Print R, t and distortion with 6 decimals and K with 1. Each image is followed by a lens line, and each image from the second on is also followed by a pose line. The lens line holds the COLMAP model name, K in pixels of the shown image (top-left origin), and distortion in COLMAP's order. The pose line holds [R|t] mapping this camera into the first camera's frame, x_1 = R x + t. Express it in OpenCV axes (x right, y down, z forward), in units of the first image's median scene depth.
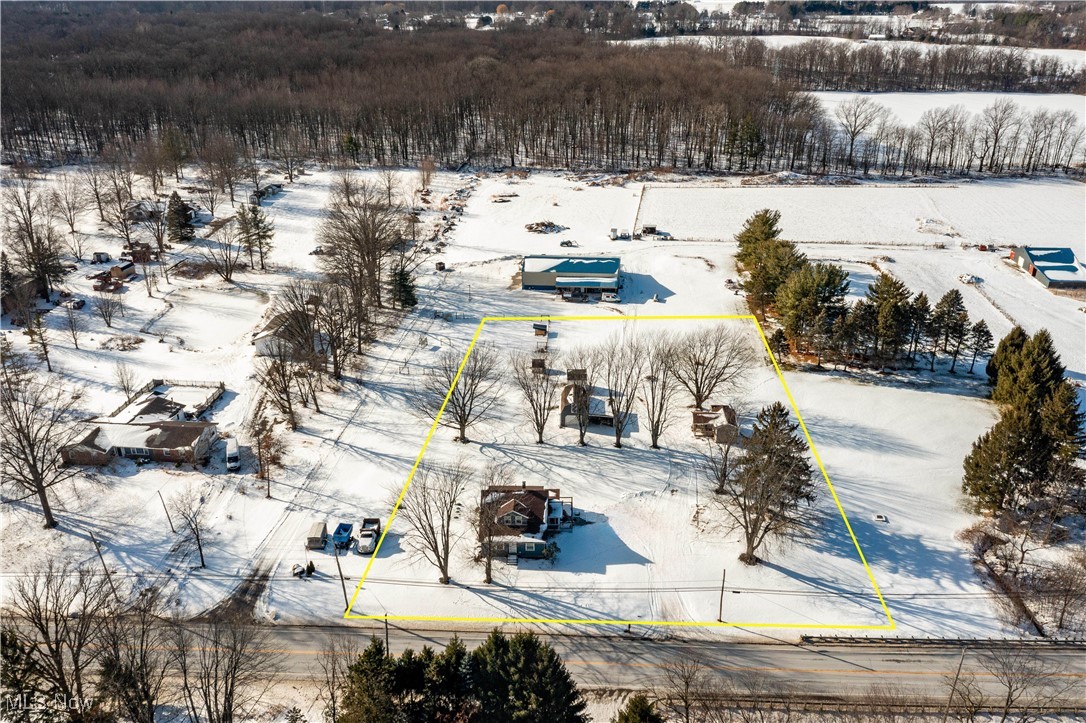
lens RADIAL K [[918.4, 0, 543.0], [0, 918.4, 361.5], [0, 0, 1]] dist [0.001312, -0.001762]
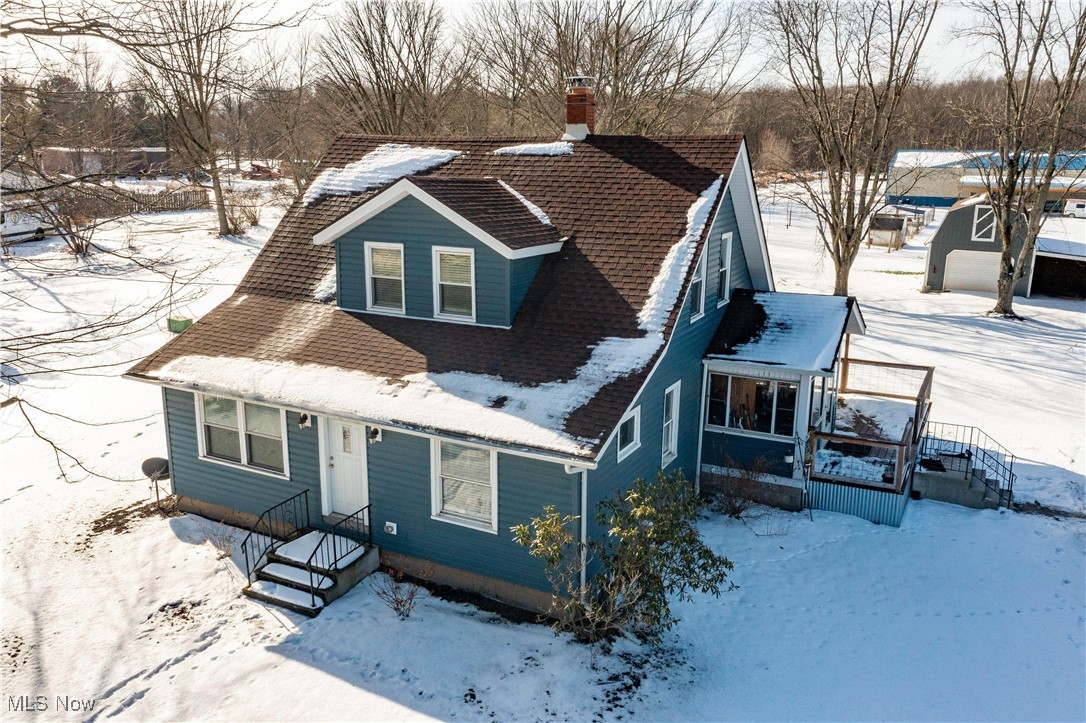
lens RADIAL K [[883.7, 0, 543.0], [0, 883.7, 361.5], [0, 0, 1]] dist [-0.003945, -0.002113]
pose [[0.901575, 0.115500, -0.416919, 0.026916], [-0.187911, 0.972597, -0.136913, 0.141960], [0.389681, 0.201781, 0.898573, 0.642362]]
